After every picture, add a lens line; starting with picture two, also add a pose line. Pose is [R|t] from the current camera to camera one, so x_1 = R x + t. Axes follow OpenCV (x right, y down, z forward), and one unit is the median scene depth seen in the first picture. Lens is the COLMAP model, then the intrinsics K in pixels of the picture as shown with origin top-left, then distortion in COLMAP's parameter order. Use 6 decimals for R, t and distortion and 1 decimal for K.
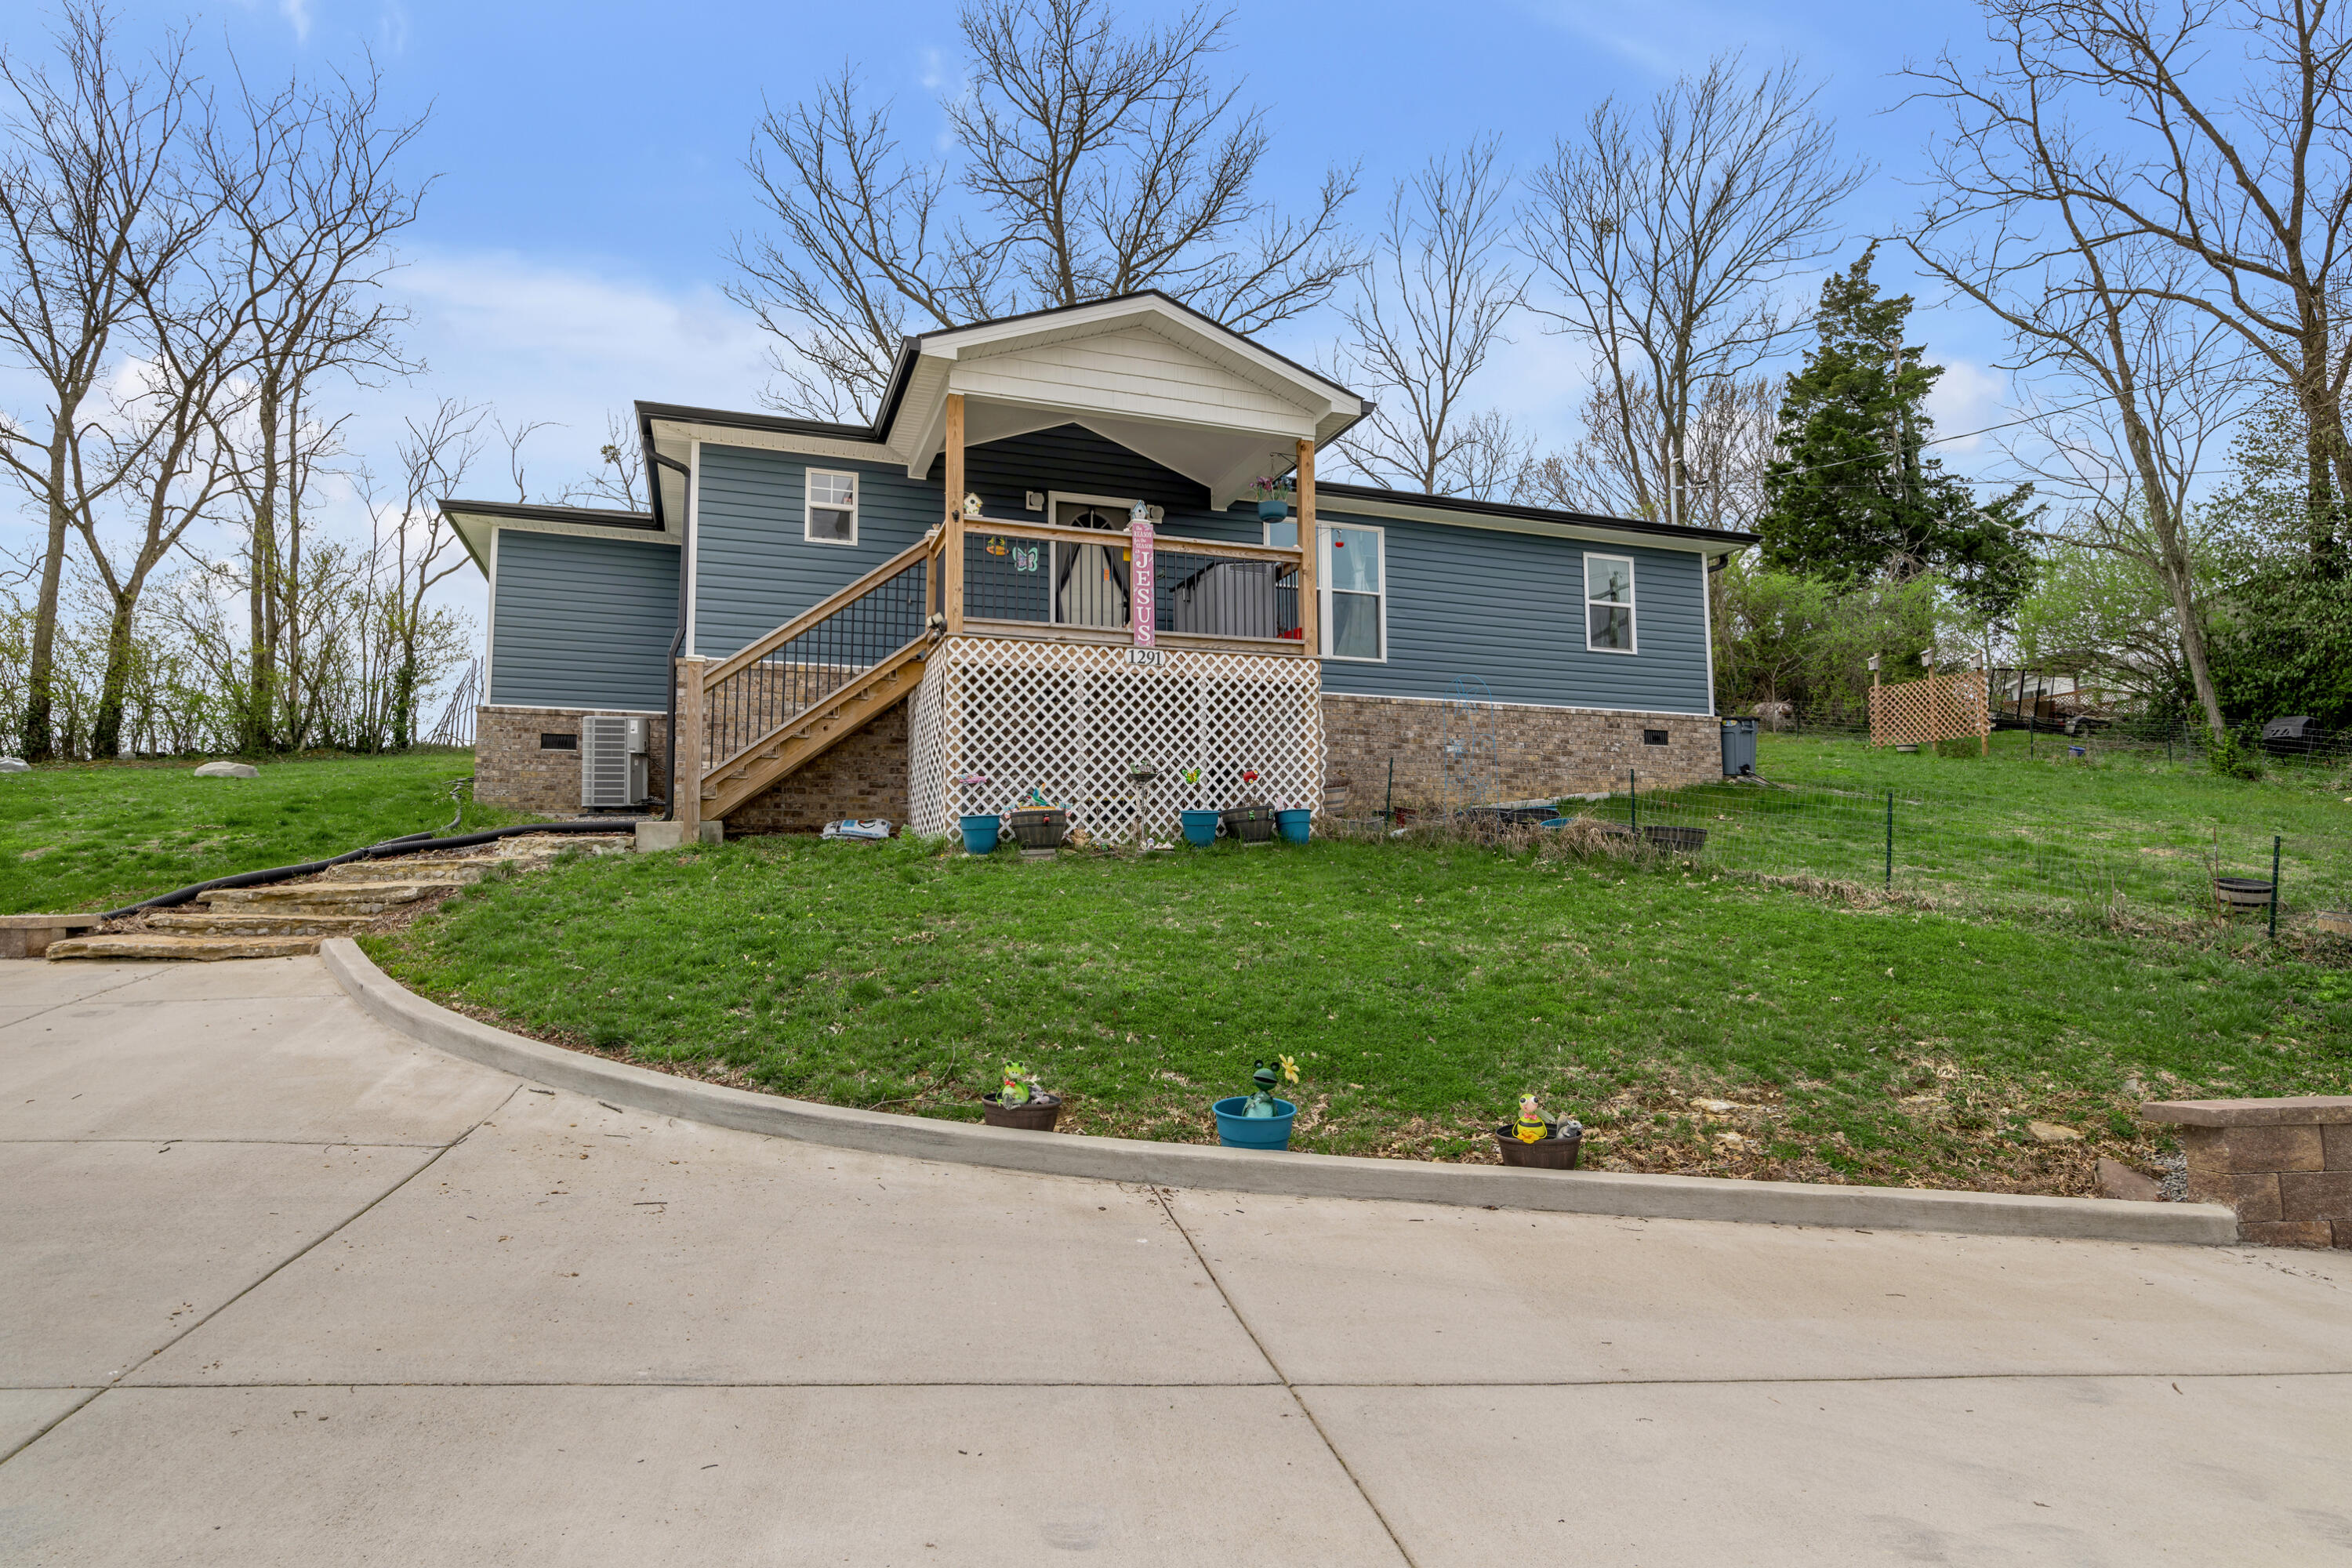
lens RADIAL K [[1310.6, 0, 1176.0], [0, 1310.6, 784.0], [0, 0, 1]] dist [-0.026856, 0.010227]
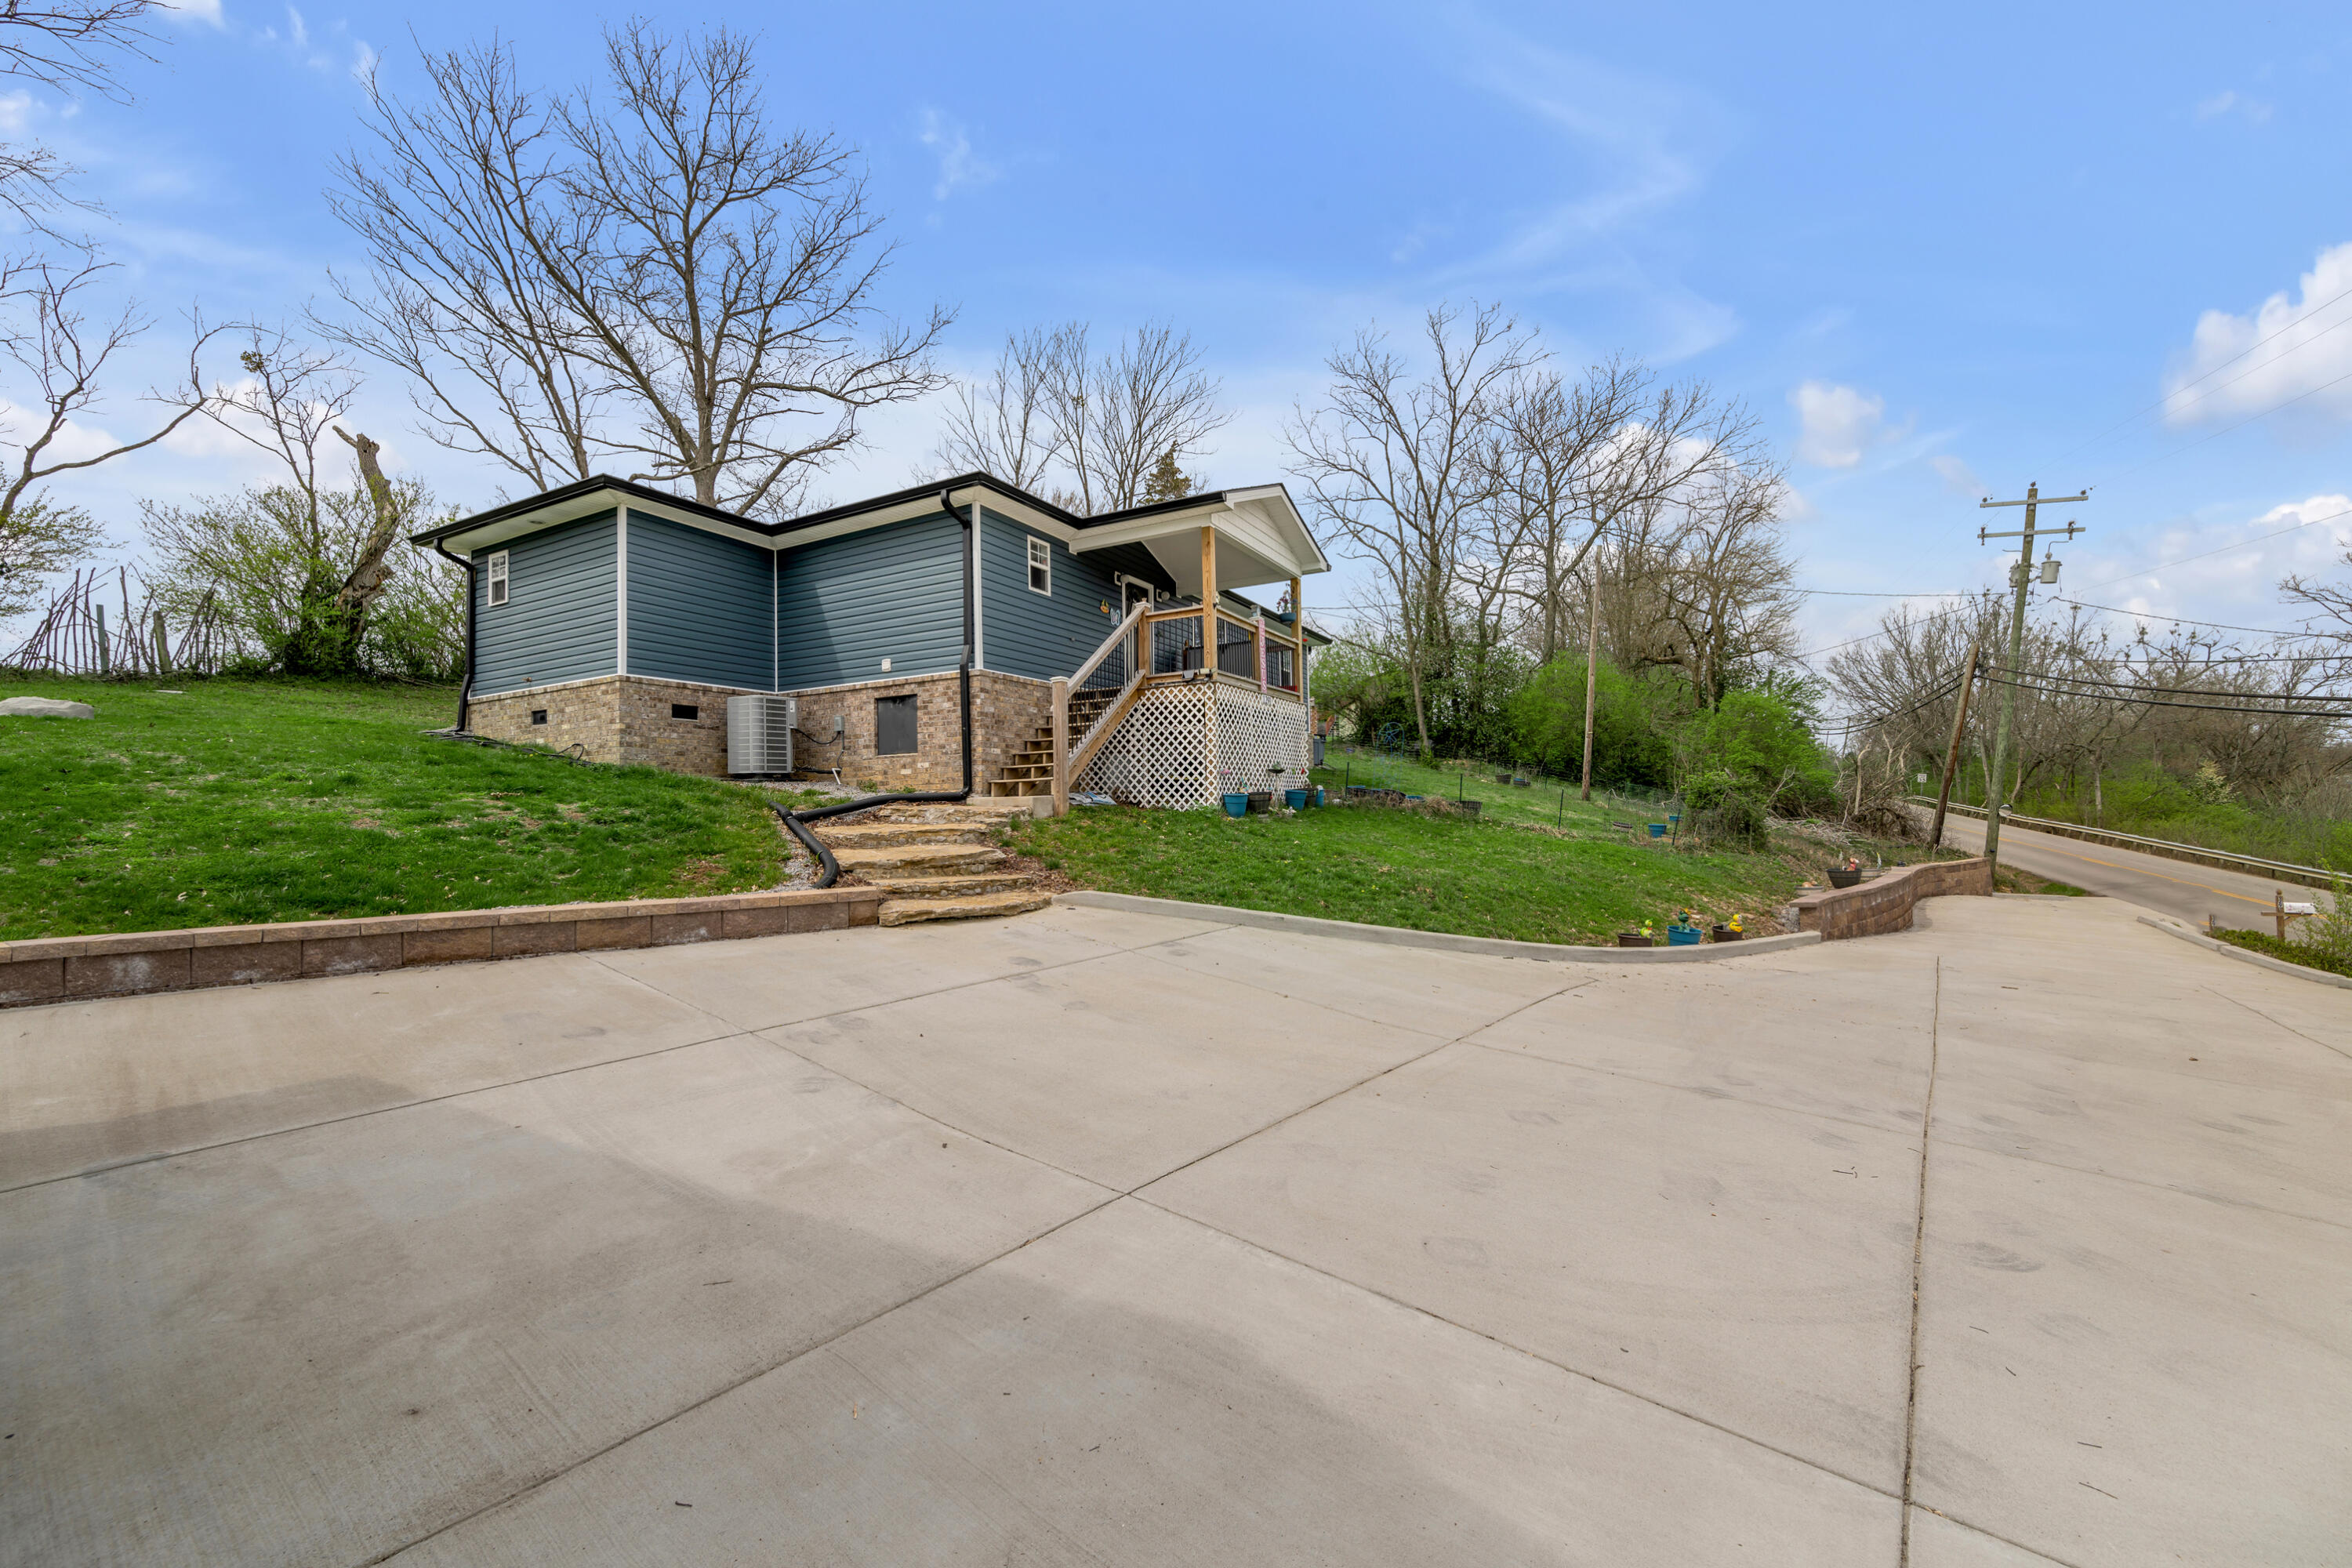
lens RADIAL K [[925.1, 0, 1176.0], [0, 925.1, 784.0], [0, 0, 1]] dist [-0.003286, -0.000286]
pose [[0.755976, 0.015183, 0.654424, -0.679013], [-0.048085, 0.998318, 0.032384, -0.017173], [-0.652831, -0.055950, 0.755434, 0.128155]]
